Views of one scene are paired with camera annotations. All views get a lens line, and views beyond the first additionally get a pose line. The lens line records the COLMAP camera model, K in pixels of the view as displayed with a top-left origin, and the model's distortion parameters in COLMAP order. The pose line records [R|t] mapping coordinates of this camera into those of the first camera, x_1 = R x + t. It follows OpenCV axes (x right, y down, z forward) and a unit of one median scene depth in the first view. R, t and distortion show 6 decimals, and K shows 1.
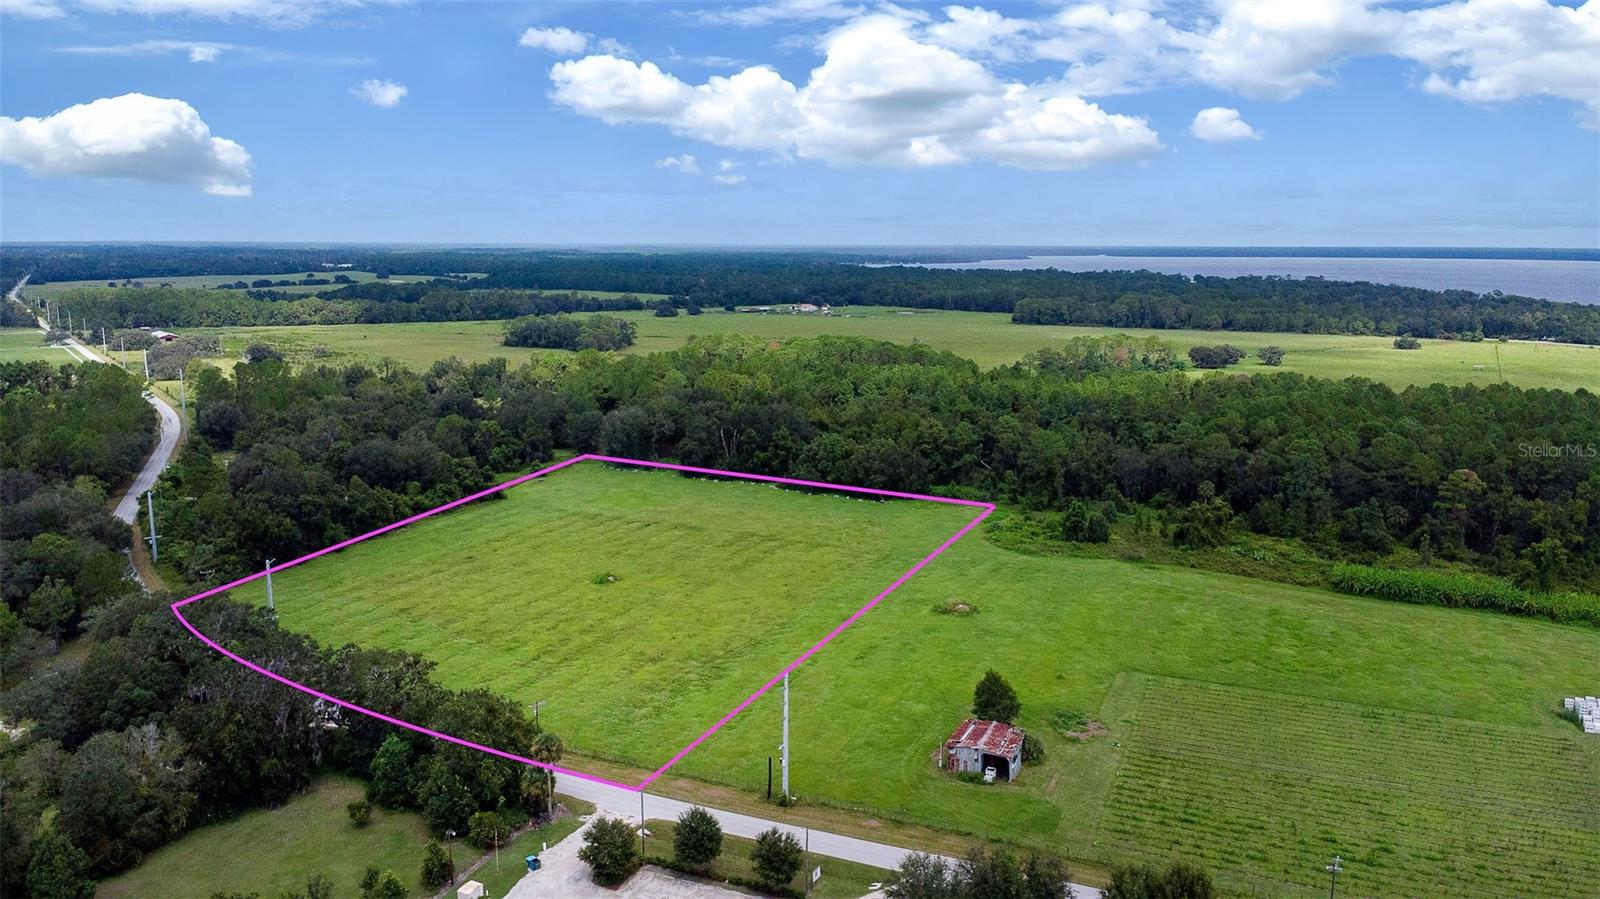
lens RADIAL K [[1156.7, 0, 796.4], [0, 1156.7, 442.2], [0, 0, 1]] dist [0.041084, -0.058551]
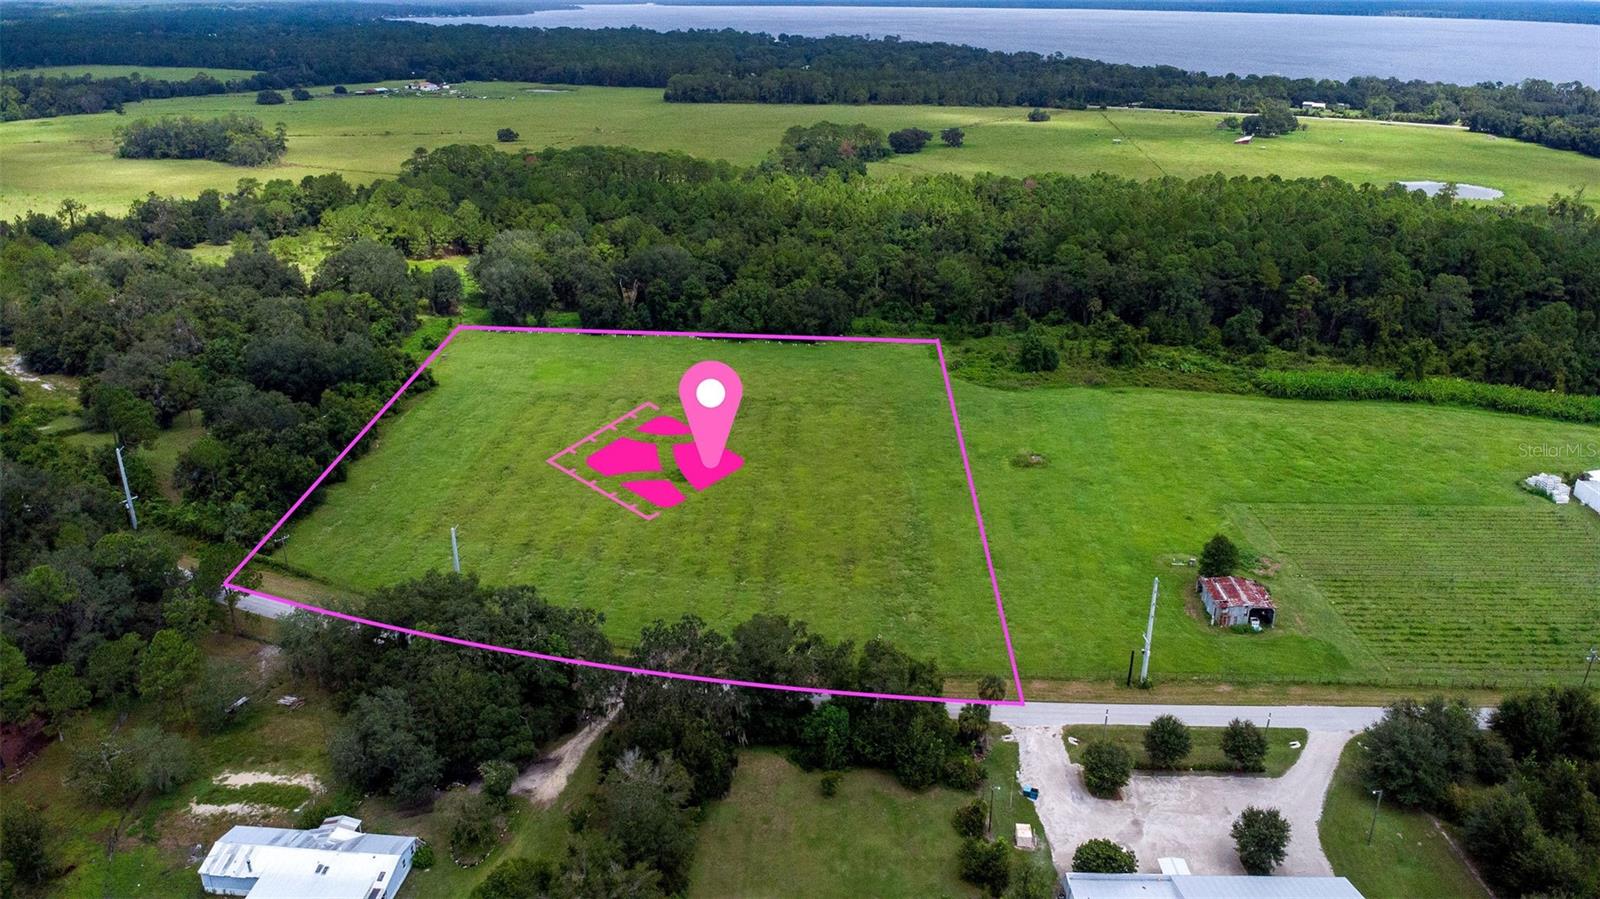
lens RADIAL K [[1156.7, 0, 796.4], [0, 1156.7, 442.2], [0, 0, 1]] dist [0.041084, -0.058551]
pose [[0.926599, -0.135372, 0.350840, -0.312049], [0.061439, 0.974920, 0.213907, -0.084339], [-0.370998, -0.176651, 0.911677, 0.057425]]
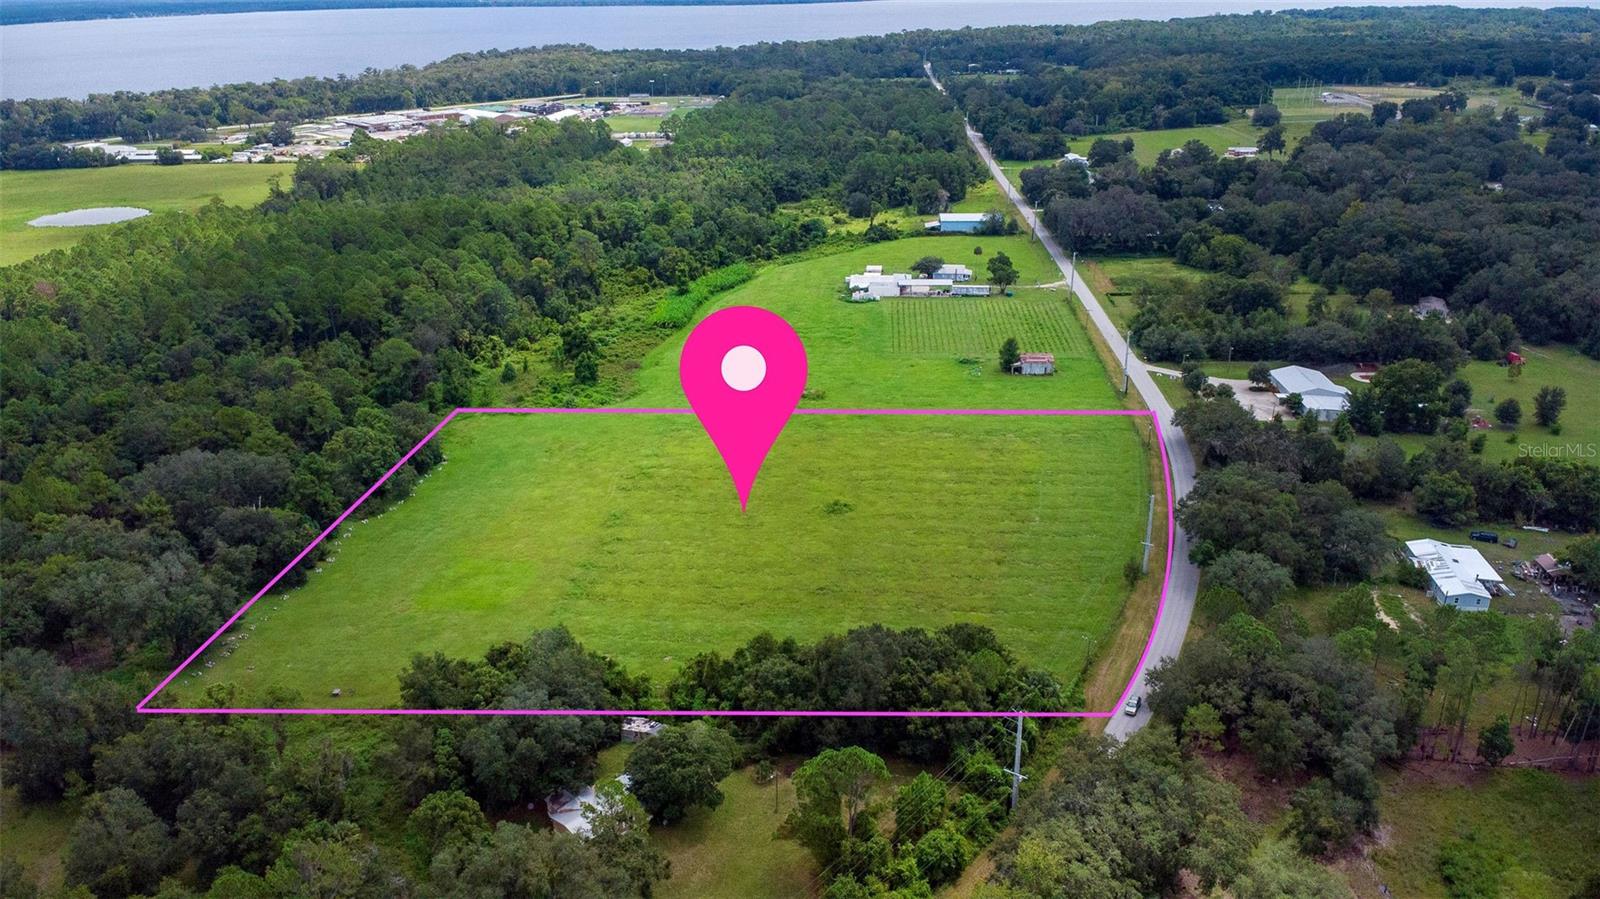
lens RADIAL K [[1156.7, 0, 796.4], [0, 1156.7, 442.2], [0, 0, 1]] dist [0.041084, -0.058551]
pose [[-0.331048, -0.351599, 0.875663, -0.787517], [0.176840, 0.888430, 0.423580, -0.288398], [-0.926895, 0.295077, -0.231936, 0.947240]]
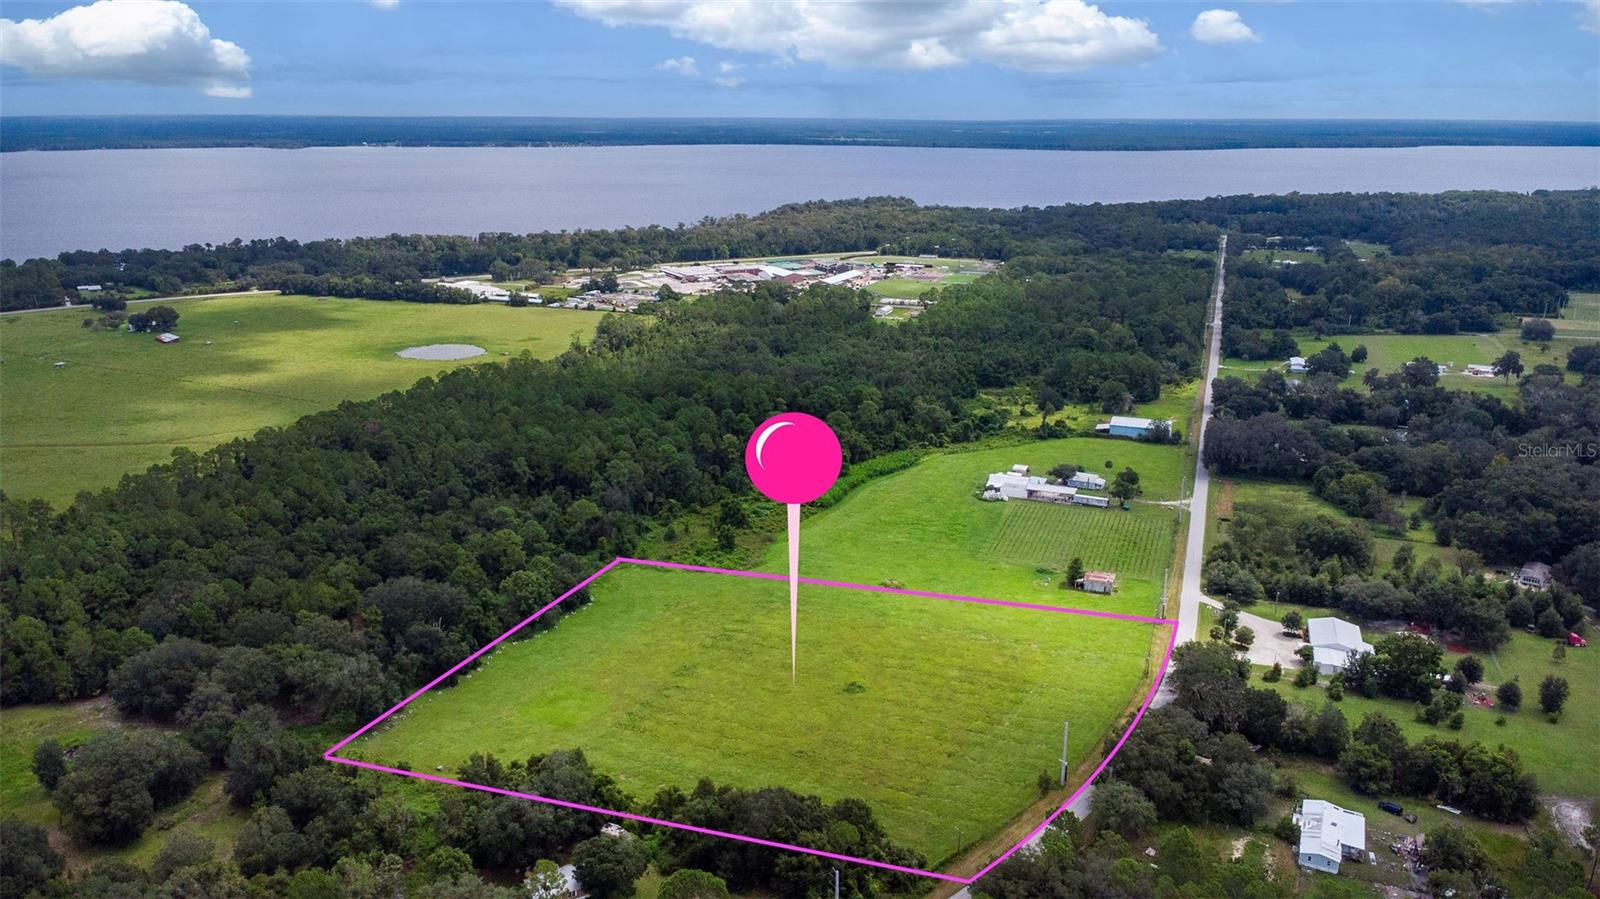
lens RADIAL K [[1156.7, 0, 796.4], [0, 1156.7, 442.2], [0, 0, 1]] dist [0.041084, -0.058551]
pose [[-0.041385, -0.278755, 0.959470, -1.005674], [0.167594, 0.944750, 0.281707, -0.392019], [-0.984987, 0.172460, 0.007619, 0.756122]]
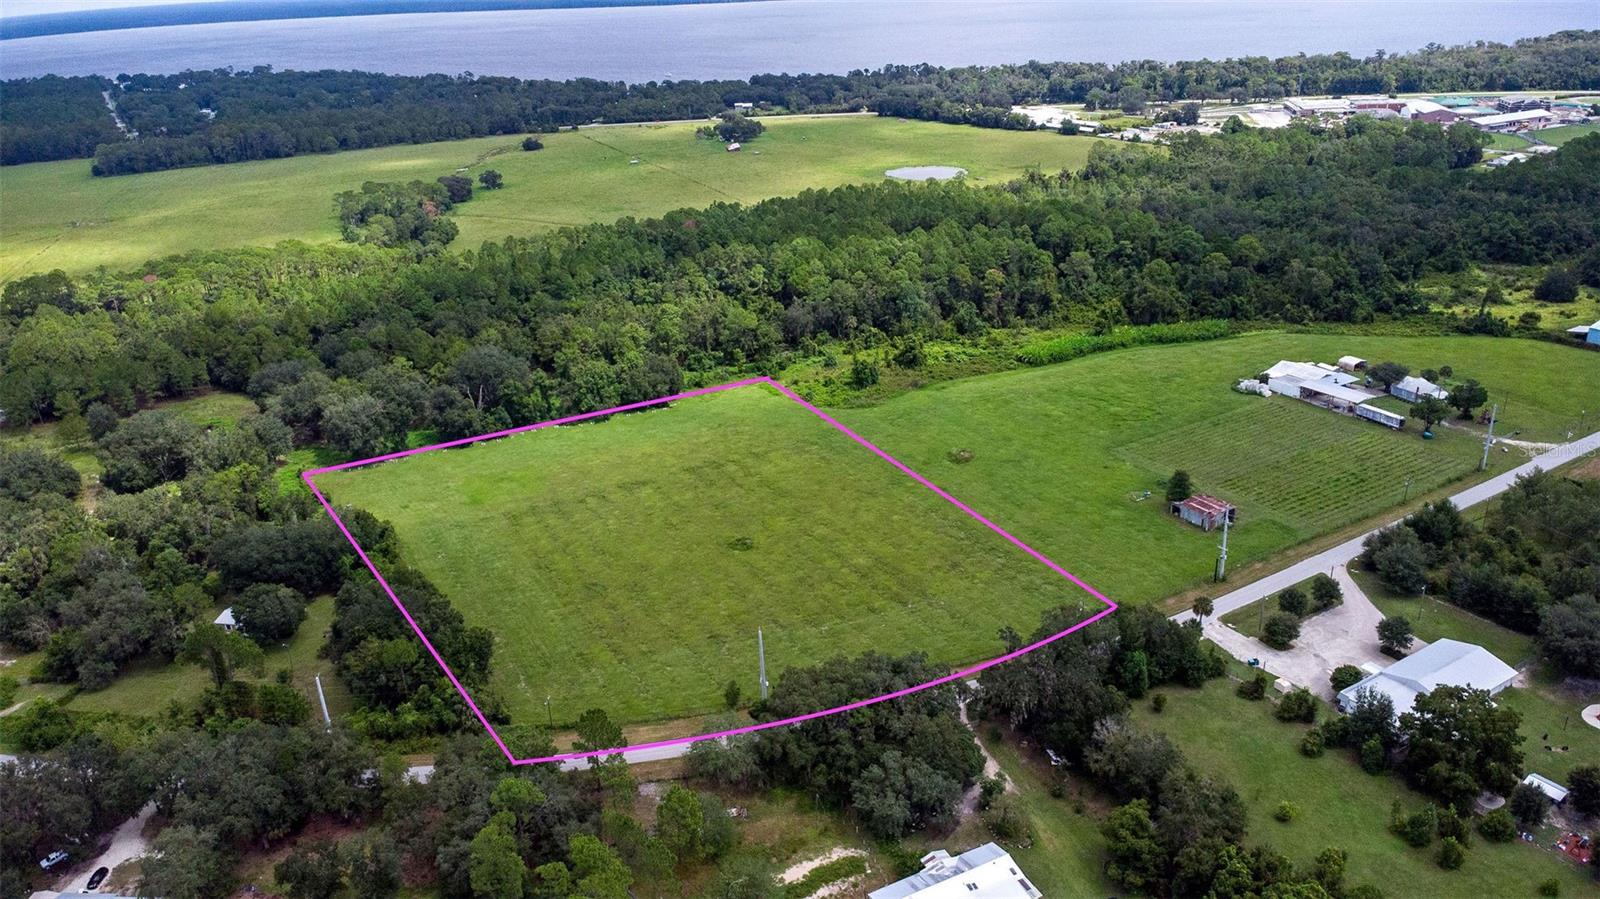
lens RADIAL K [[1156.7, 0, 796.4], [0, 1156.7, 442.2], [0, 0, 1]] dist [0.041084, -0.058551]
pose [[0.587196, -0.335305, 0.736731, -0.697681], [0.186132, 0.941710, 0.280243, -0.209794], [-0.787754, -0.027428, 0.615379, 0.203113]]
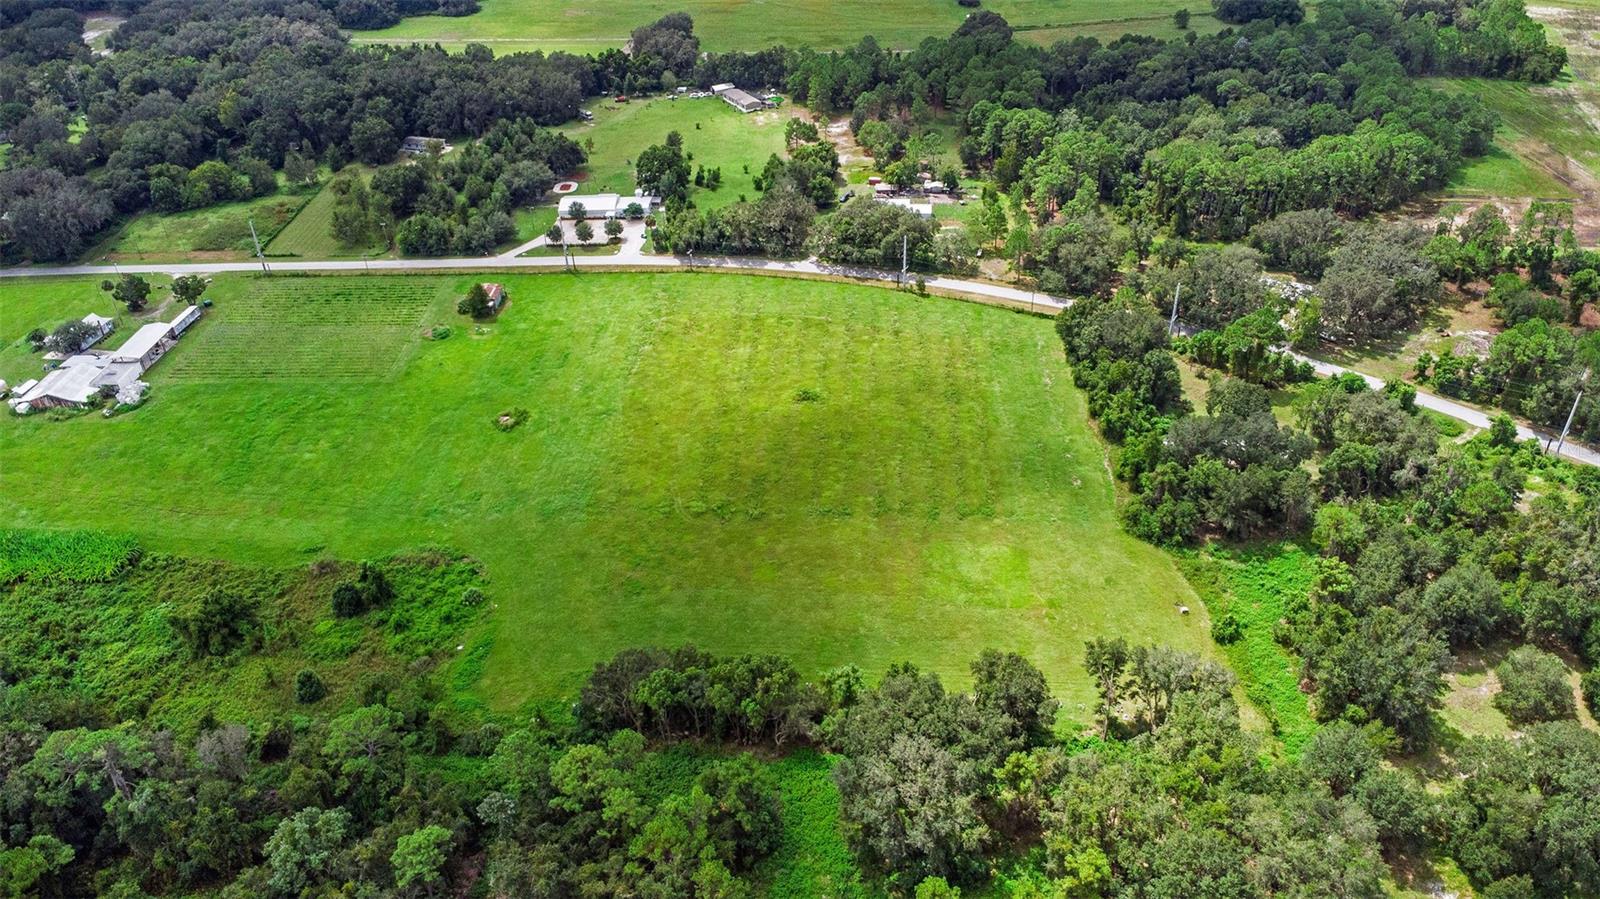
lens RADIAL K [[1156.7, 0, 796.4], [0, 1156.7, 442.2], [0, 0, 1]] dist [0.041084, -0.058551]
pose [[-0.928653, 0.225221, -0.294752, 0.156617], [-0.034902, 0.738014, 0.673882, -0.490167], [0.369304, 0.636090, -0.677498, 1.380891]]
